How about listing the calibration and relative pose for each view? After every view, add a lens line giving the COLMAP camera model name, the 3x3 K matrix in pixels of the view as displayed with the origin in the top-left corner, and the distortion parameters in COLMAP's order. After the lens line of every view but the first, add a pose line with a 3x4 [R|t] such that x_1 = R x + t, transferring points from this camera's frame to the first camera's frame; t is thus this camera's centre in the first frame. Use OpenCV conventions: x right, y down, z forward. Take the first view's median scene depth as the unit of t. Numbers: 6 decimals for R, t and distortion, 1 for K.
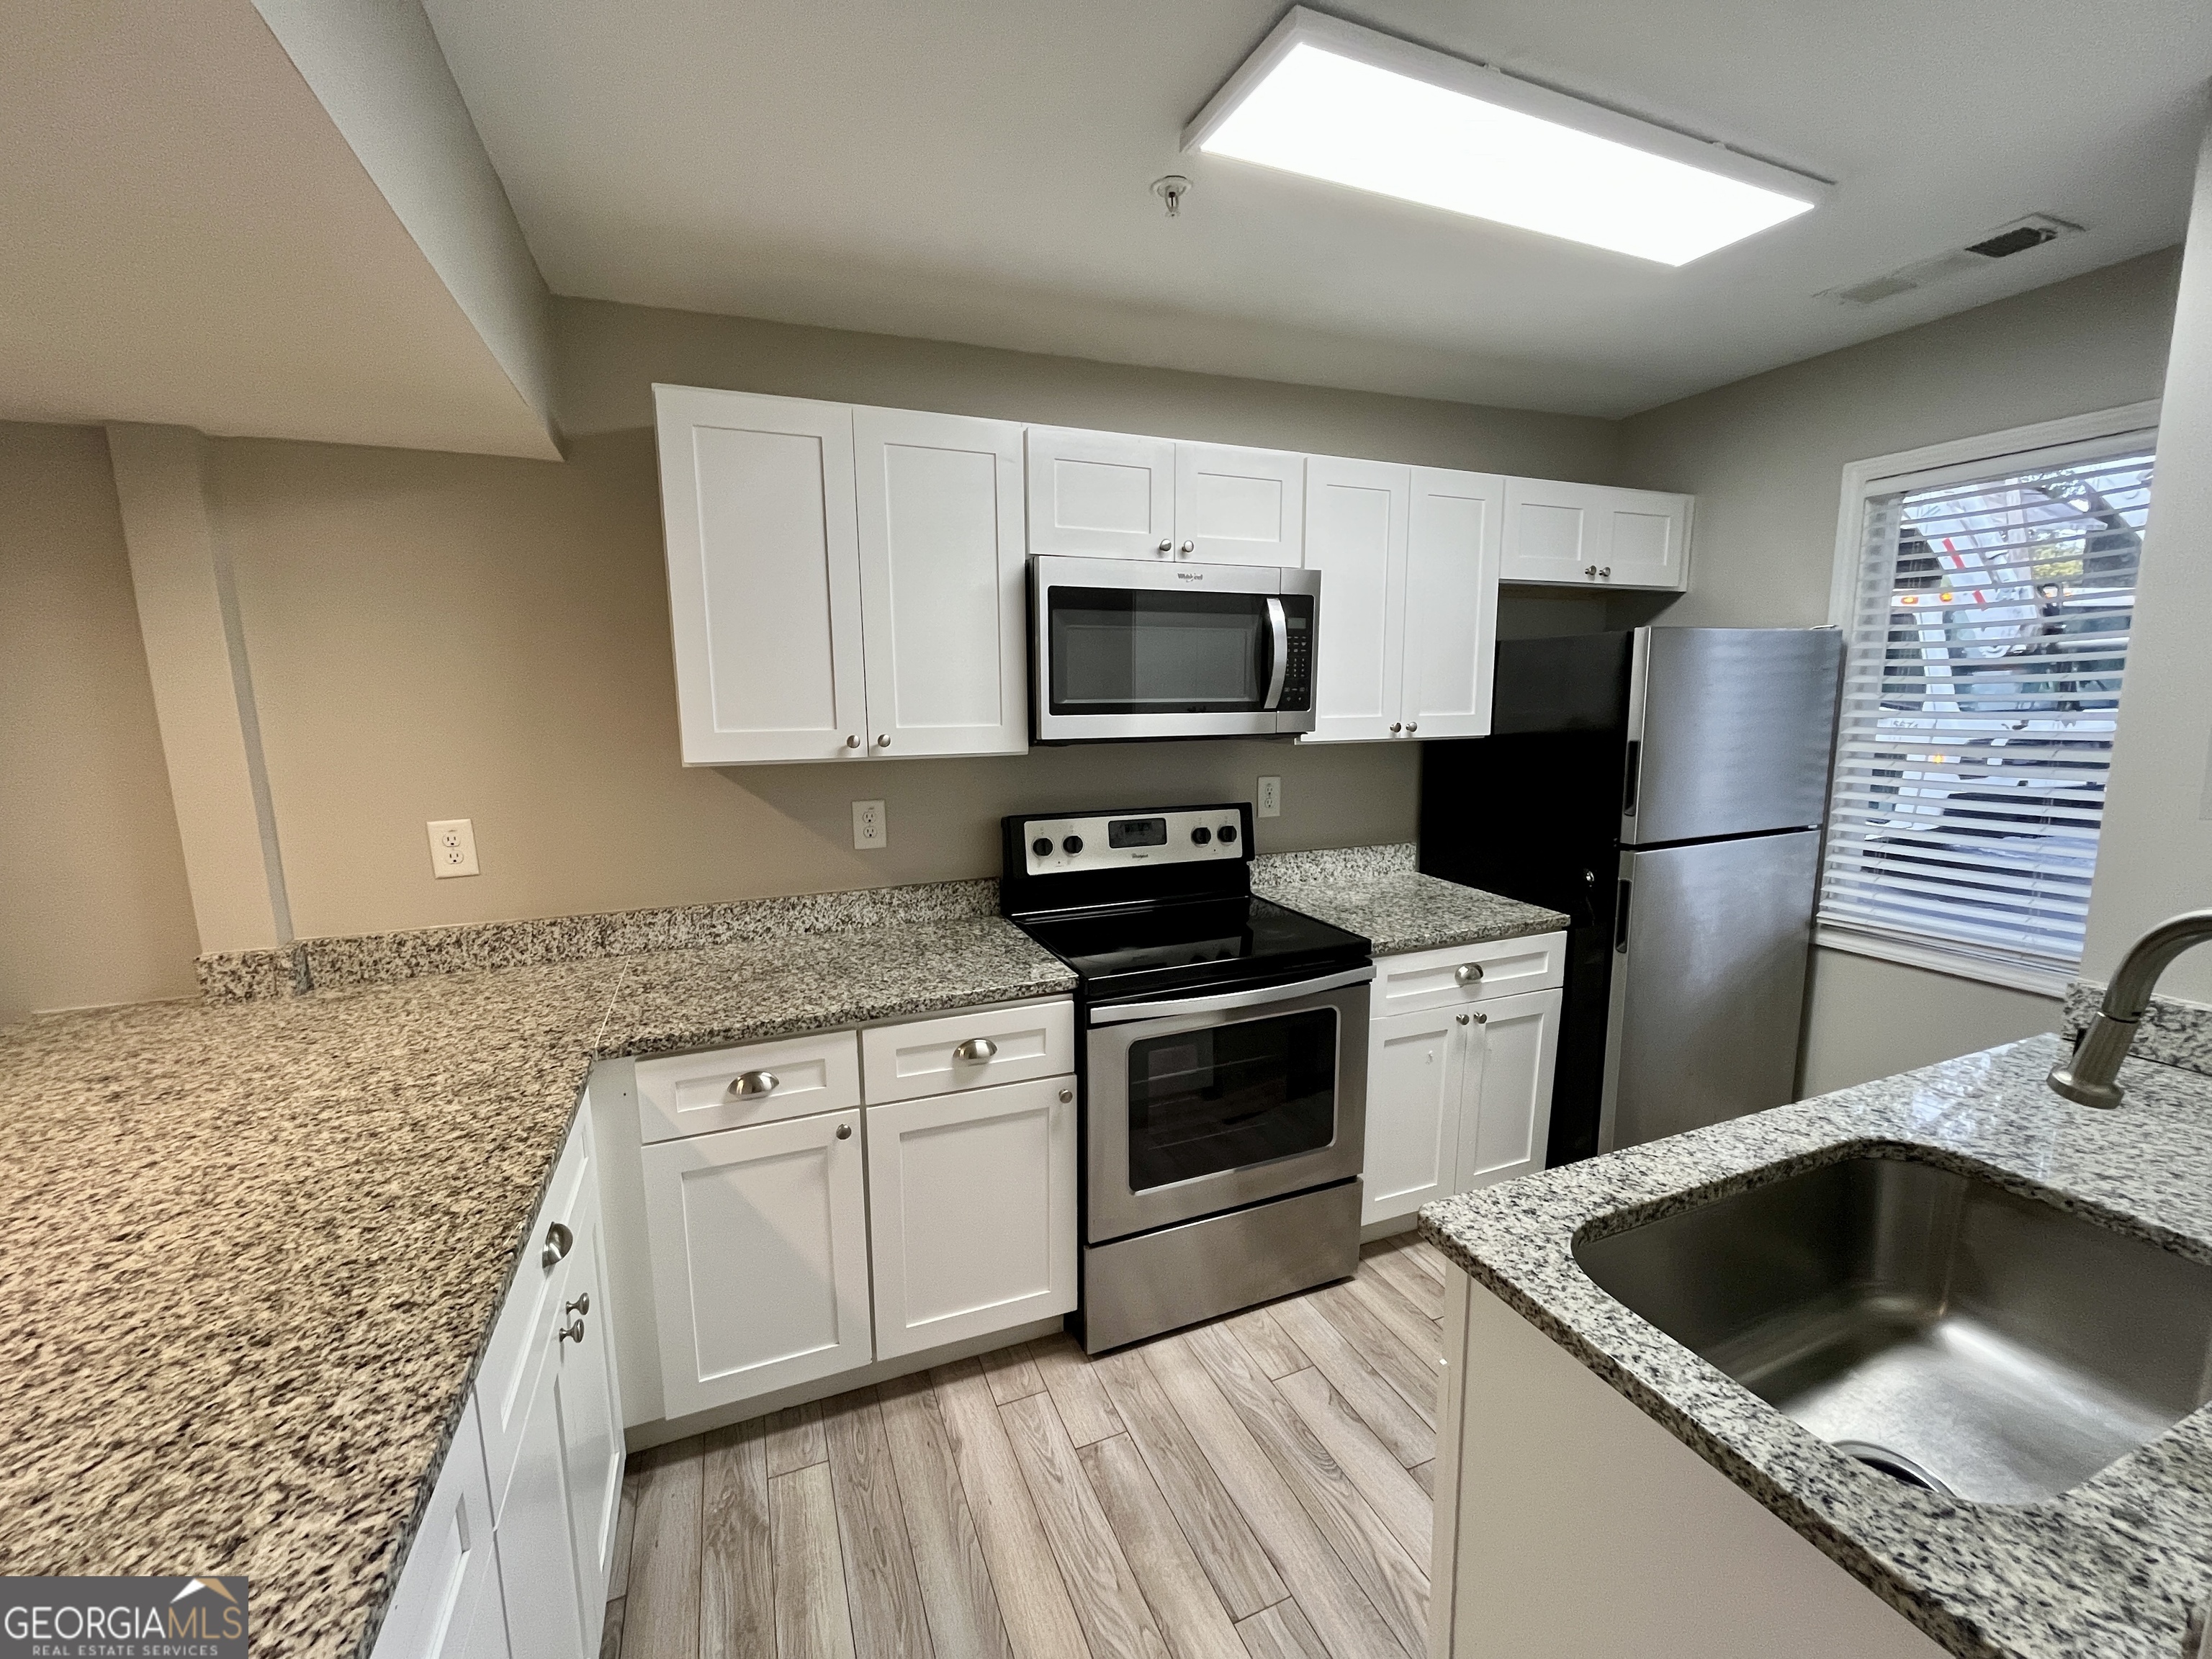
lens RADIAL K [[887.9, 0, 1101.5], [0, 887.9, 828.6], [0, 0, 1]] dist [-0.004279, 0.000089]
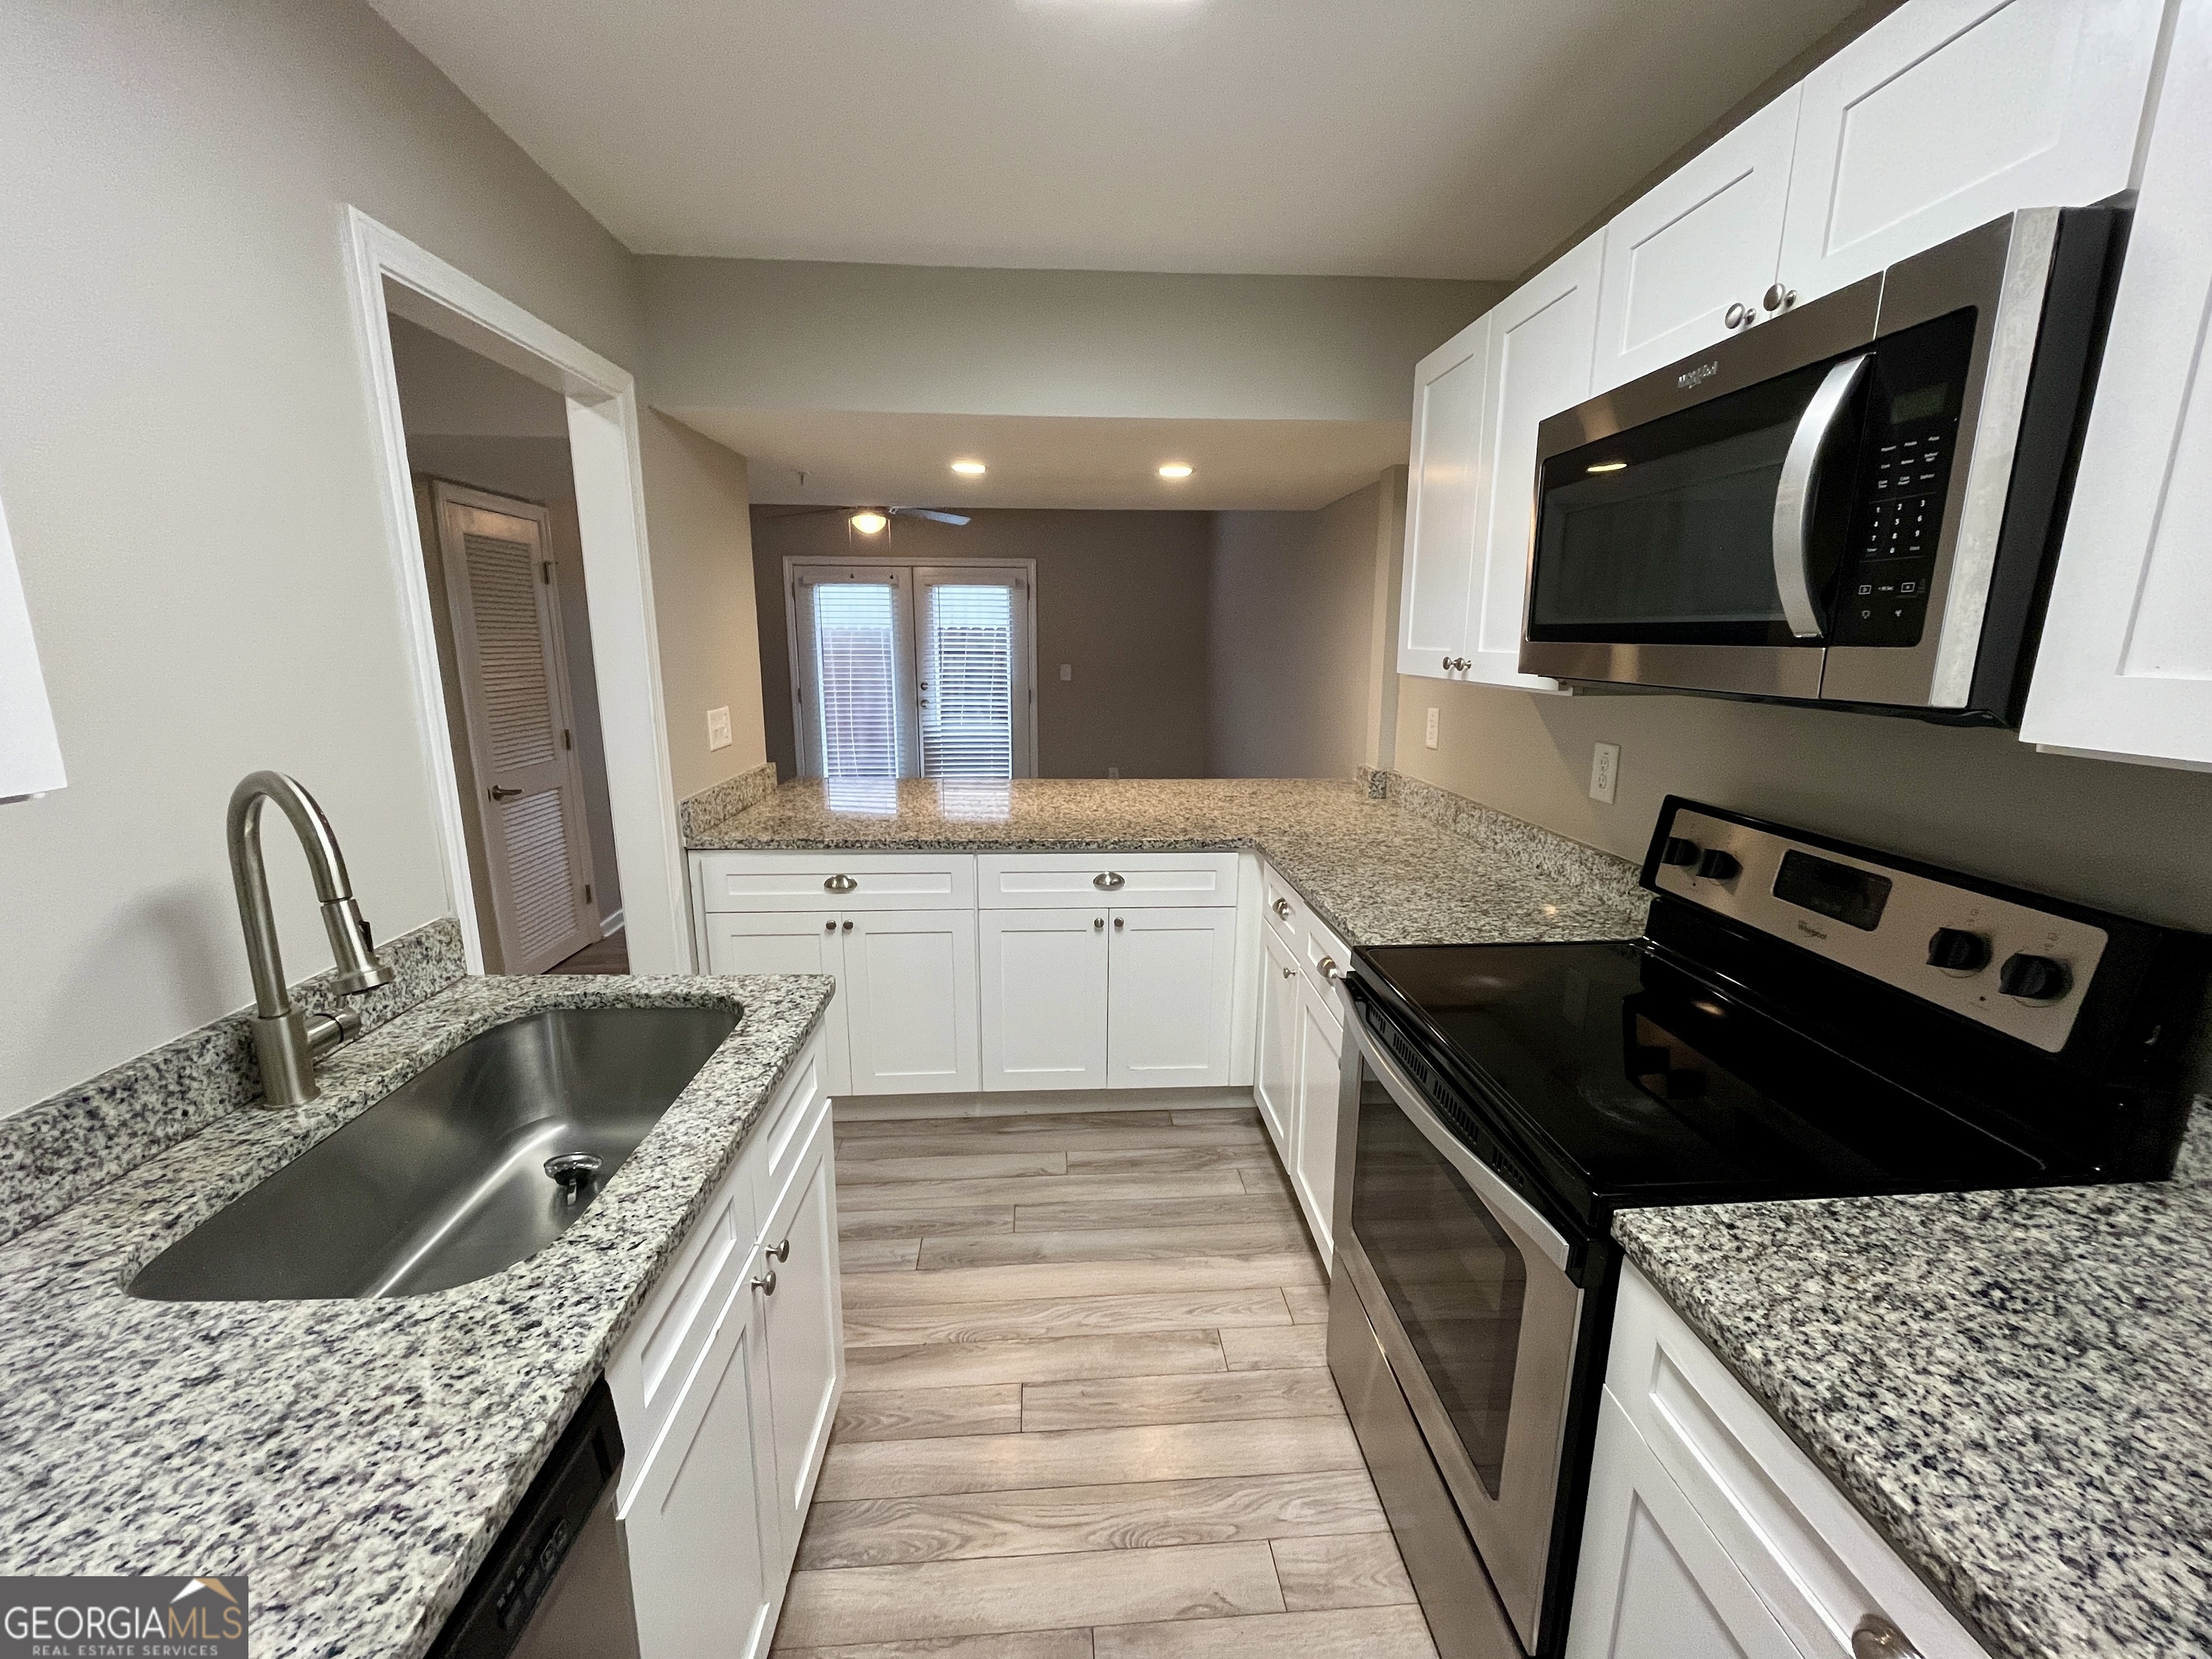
lens RADIAL K [[887.9, 0, 1101.5], [0, 887.9, 828.6], [0, 0, 1]] dist [-0.004279, 0.000089]
pose [[-0.324623, 0.209409, -0.922371, 0.702896], [-0.143607, 0.952966, 0.266896, -0.113837], [0.934878, 0.219099, -0.279282, 0.827825]]
